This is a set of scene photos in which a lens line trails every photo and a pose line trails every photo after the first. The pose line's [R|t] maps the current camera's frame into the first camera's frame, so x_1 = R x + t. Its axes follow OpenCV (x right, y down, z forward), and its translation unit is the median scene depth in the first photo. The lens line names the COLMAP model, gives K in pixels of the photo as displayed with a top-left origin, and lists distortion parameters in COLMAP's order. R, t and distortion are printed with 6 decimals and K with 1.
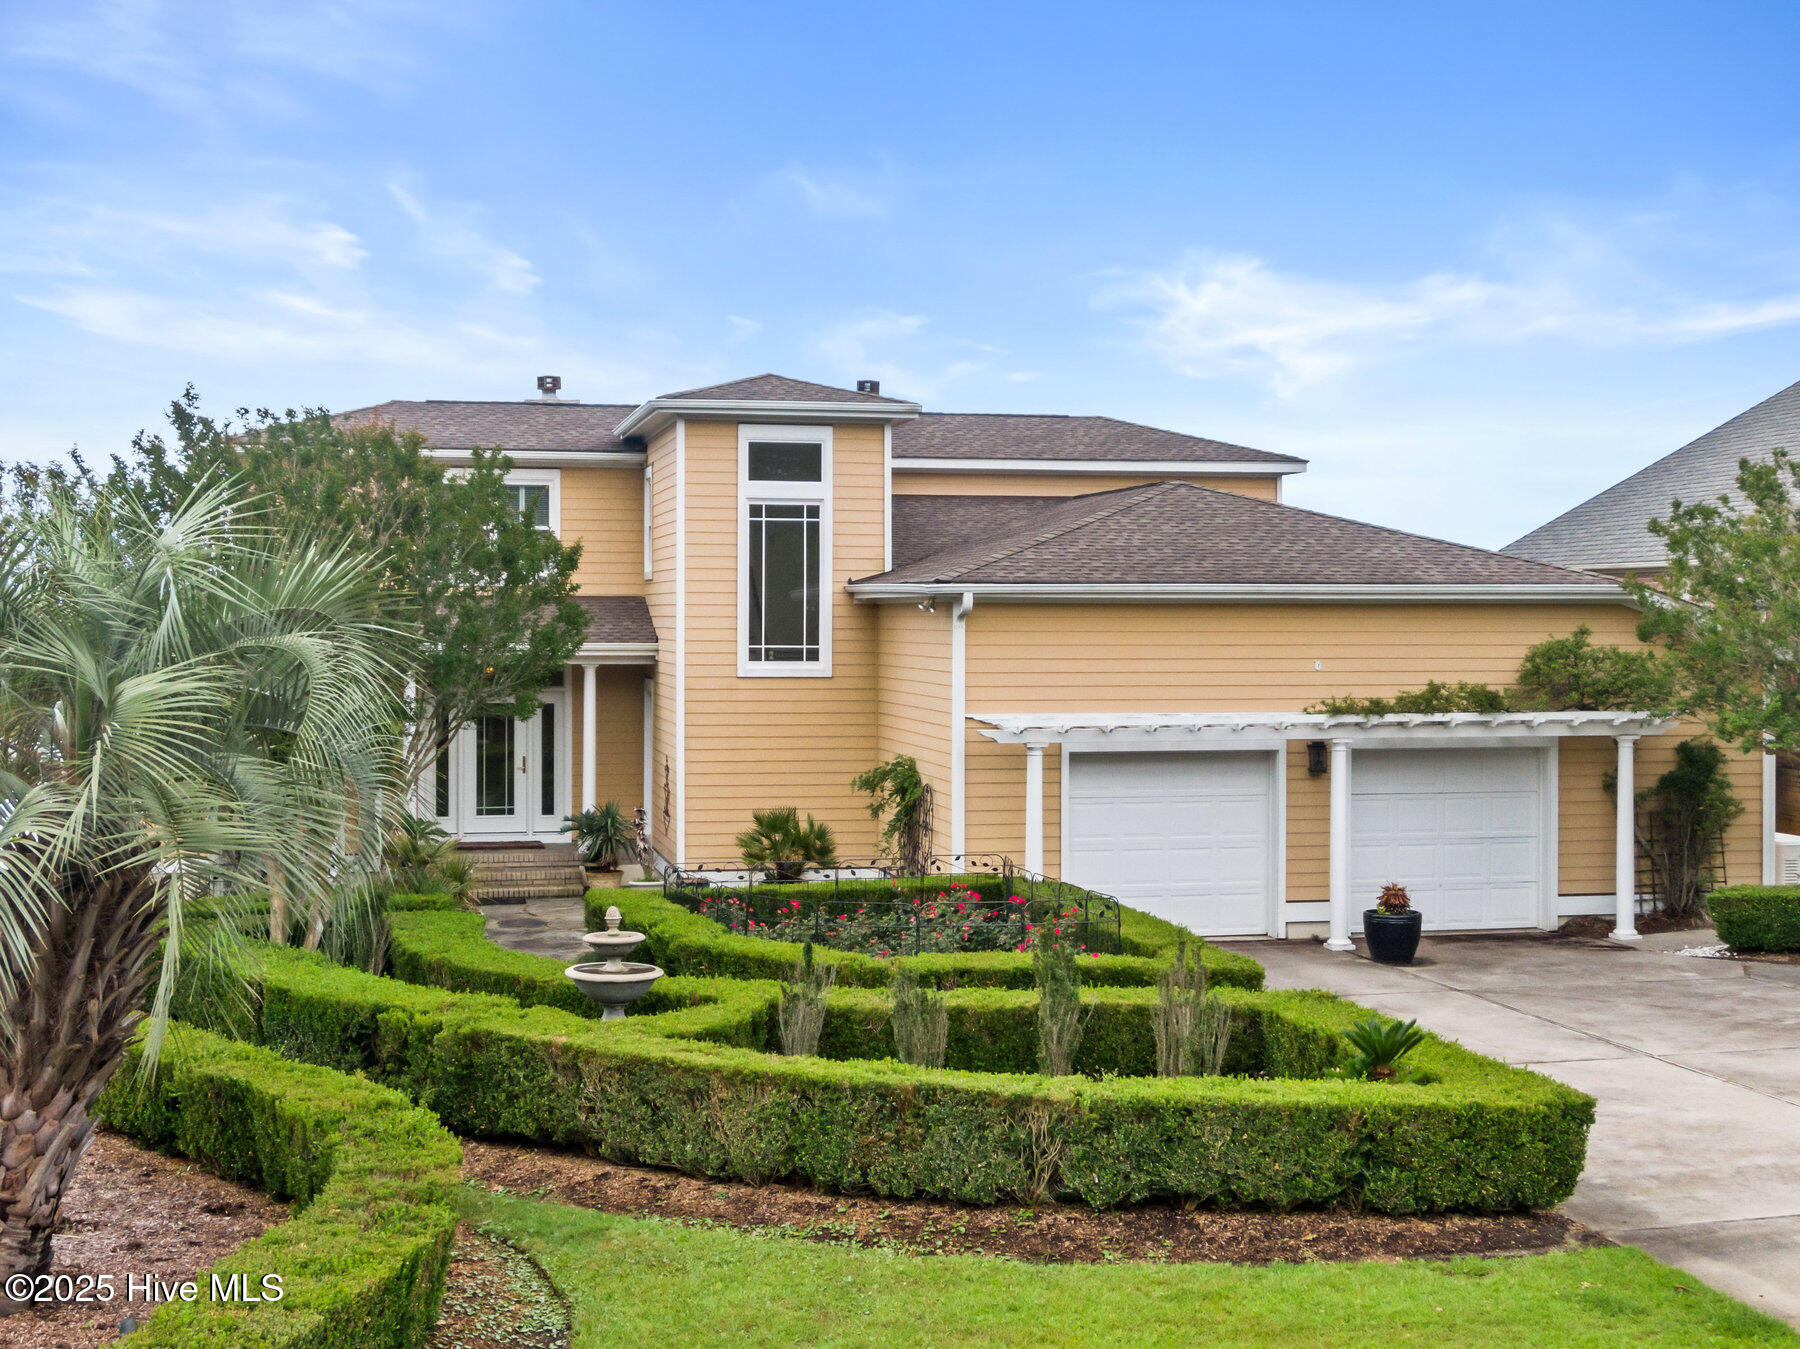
lens RADIAL K [[2336.2, 0, 899.9], [0, 2336.2, 591.5], [0, 0, 1]] dist [0.030537, -0.044660]
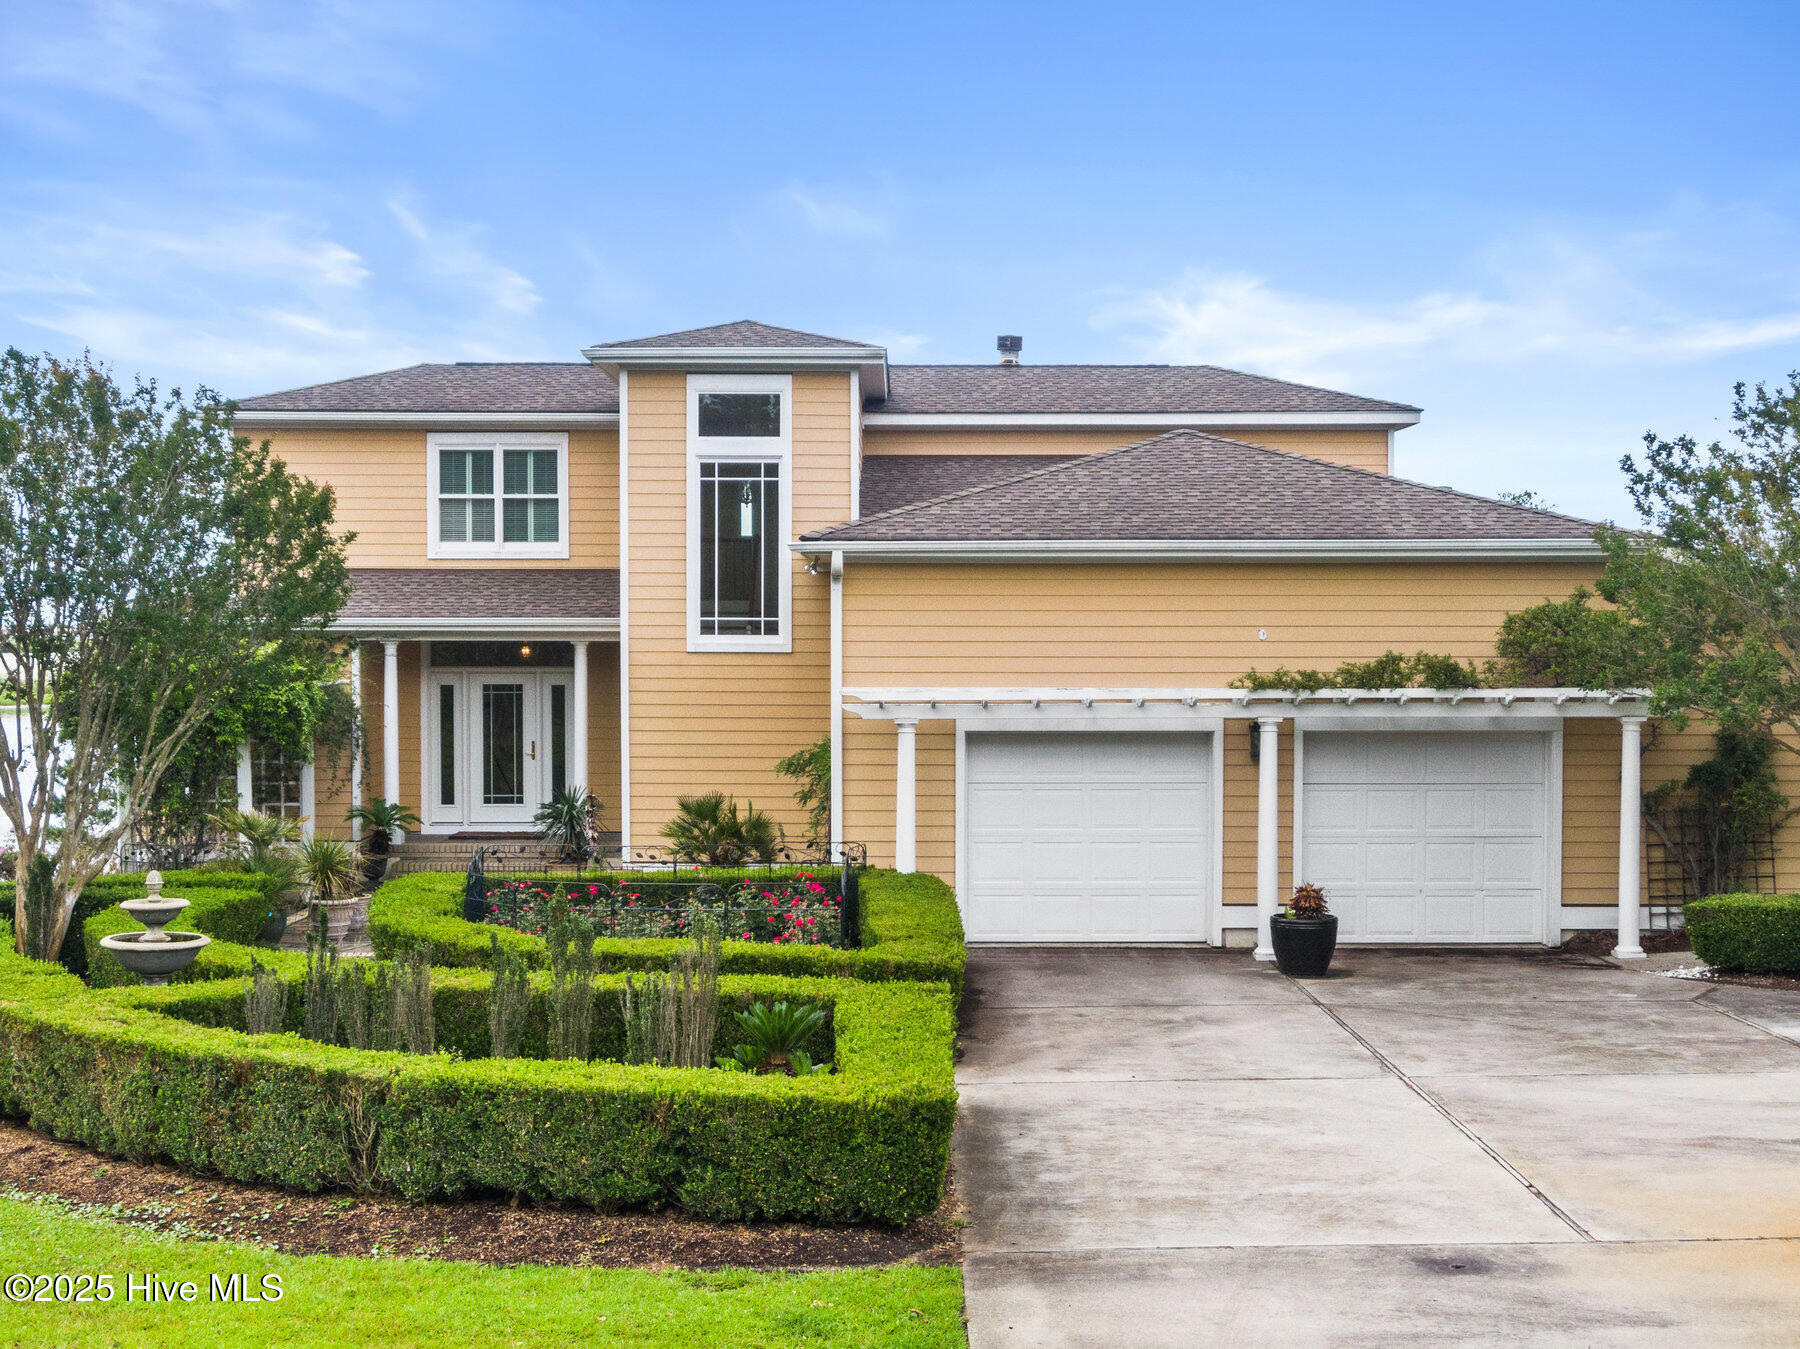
lens RADIAL K [[2544.8, 0, 900.0], [0, 2544.8, 674.5], [0, 0, 1]] dist [0.046648, -0.155727]
pose [[0.977899, 0.002451, -0.209064, 0.245399], [0.003731, 0.999567, 0.029171, 0.018474], [0.209045, -0.029306, 0.977467, 0.048775]]
